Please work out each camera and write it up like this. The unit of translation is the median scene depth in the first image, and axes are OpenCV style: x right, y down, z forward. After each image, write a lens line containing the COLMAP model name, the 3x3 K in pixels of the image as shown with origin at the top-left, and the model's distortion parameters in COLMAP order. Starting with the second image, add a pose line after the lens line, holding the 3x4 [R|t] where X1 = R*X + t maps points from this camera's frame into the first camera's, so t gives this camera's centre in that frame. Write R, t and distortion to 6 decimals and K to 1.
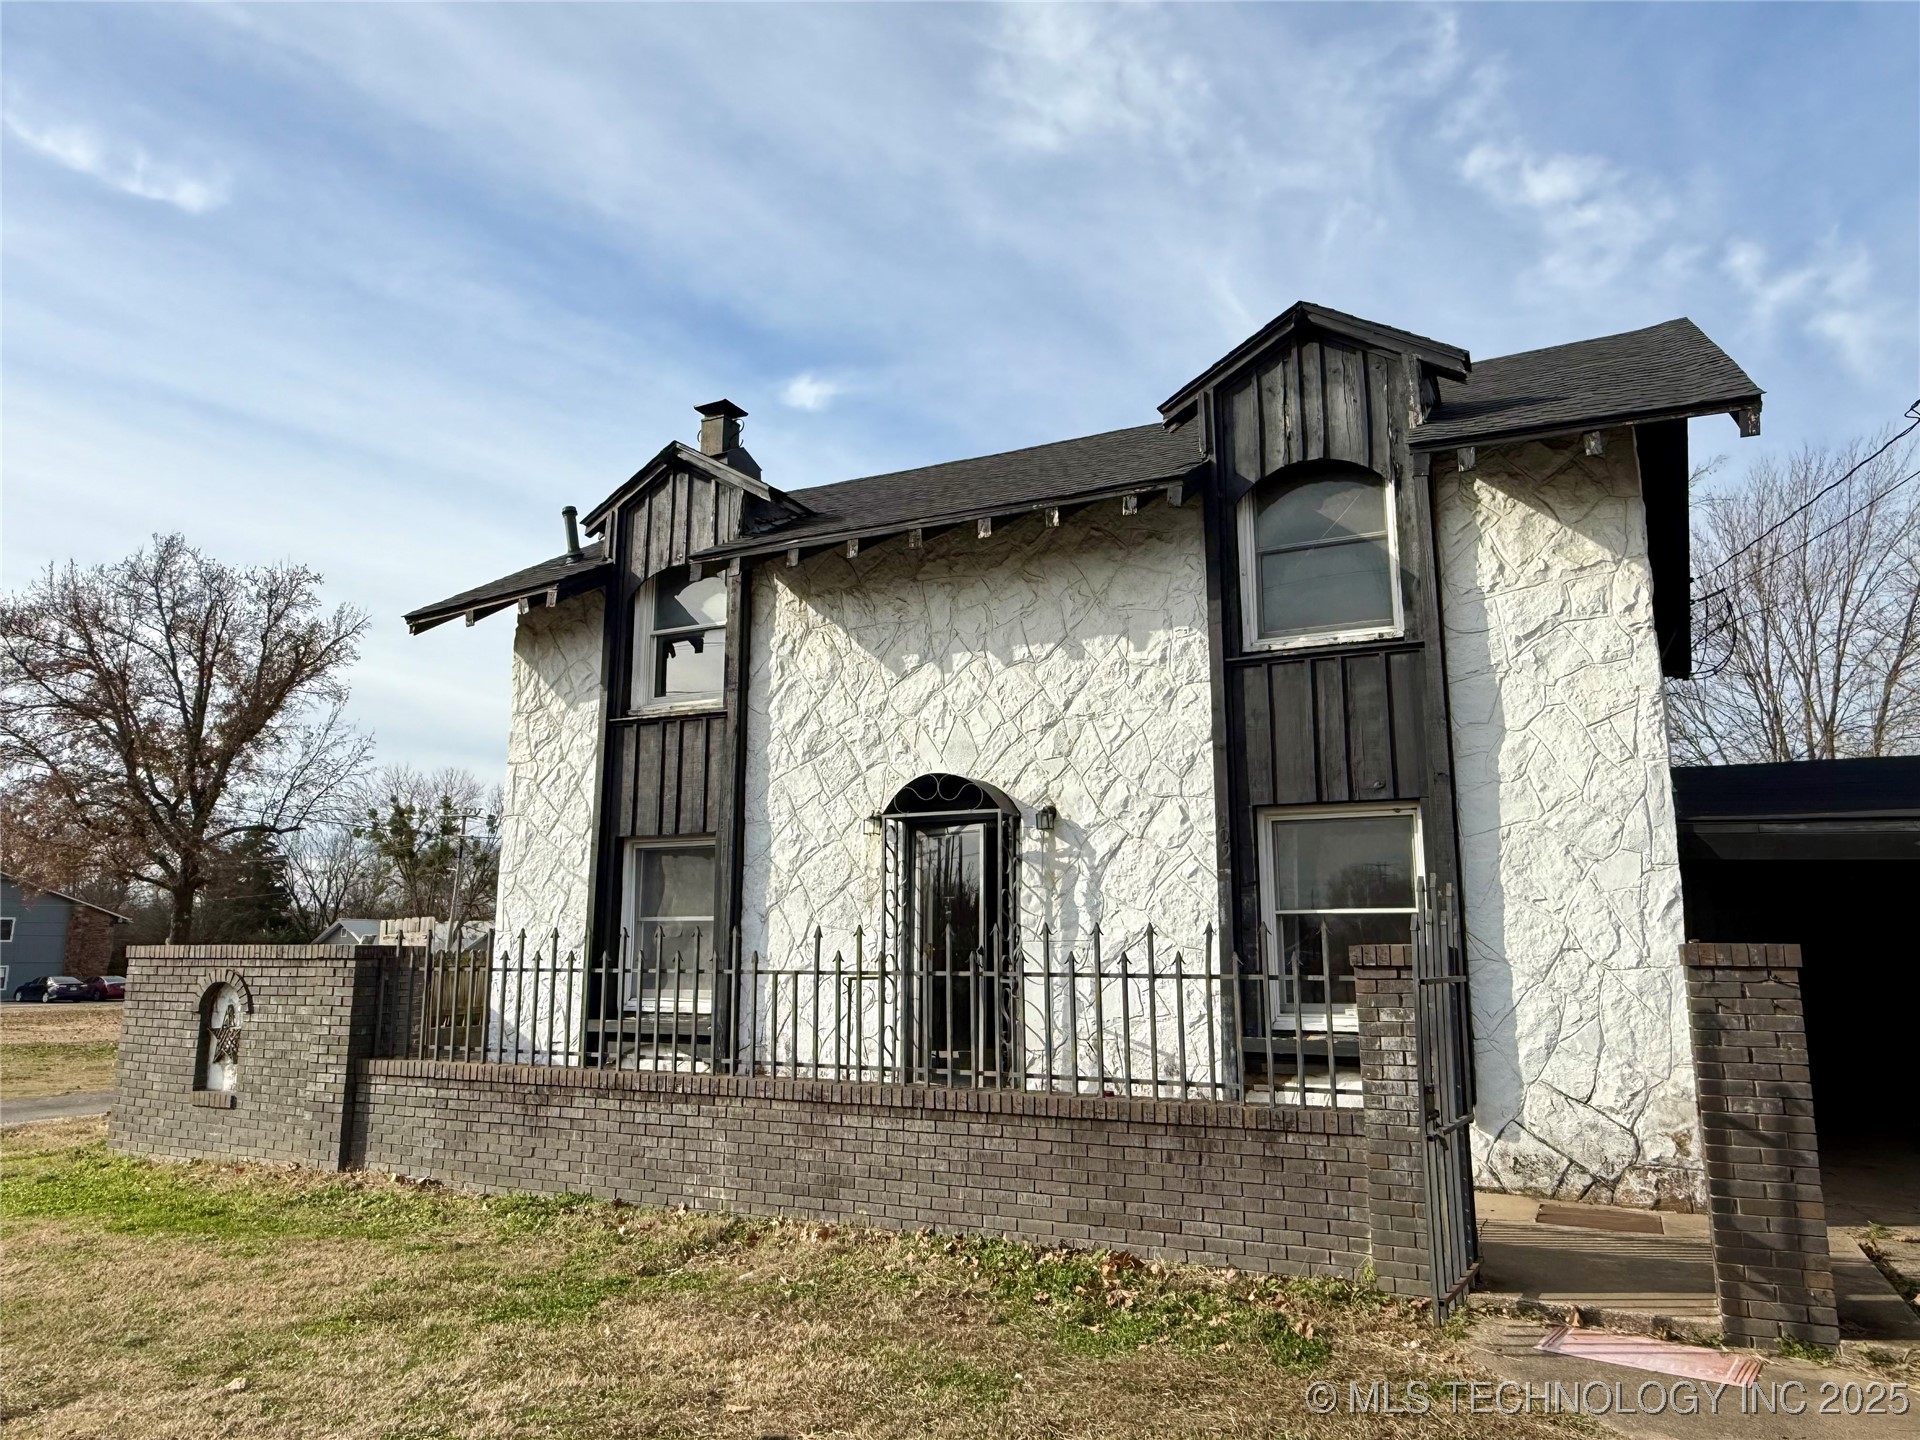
lens RADIAL K [[1277.4, 0, 966.1], [0, 1277.4, 707.5], [0, 0, 1]] dist [0.001099, -0.000106]
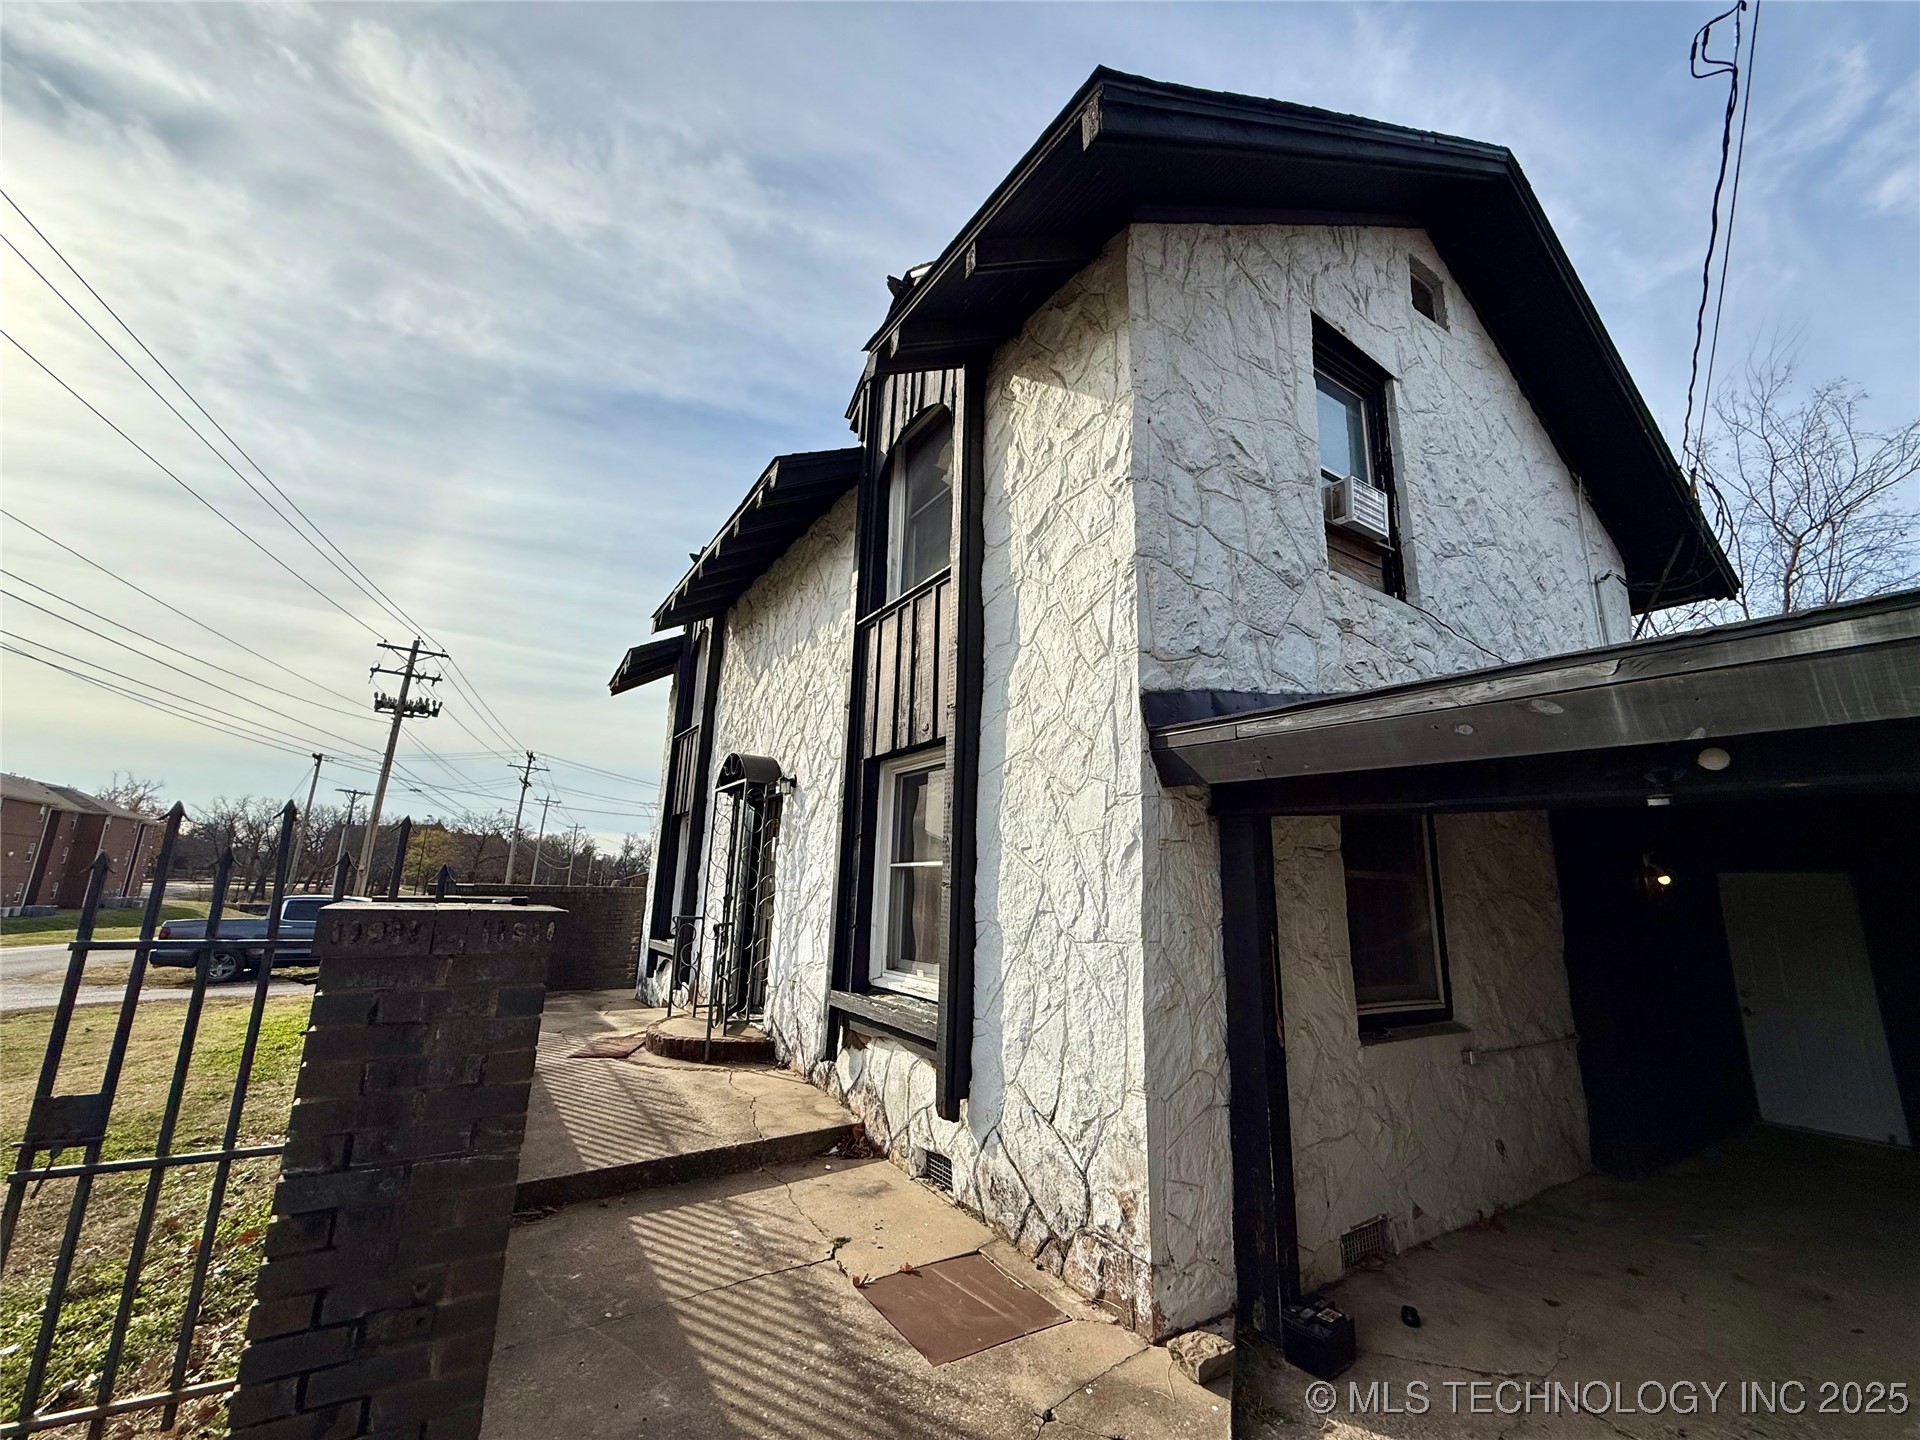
lens RADIAL K [[763.5, 0, 960.0], [0, 763.5, 720.0], [0, 0, 1]] dist [0.000202, 0.000171]
pose [[0.861853, -0.090125, -0.499087, 0.618088], [0.067778, 0.995724, -0.062764, 0.092065], [0.502609, 0.020266, 0.864276, 0.532056]]
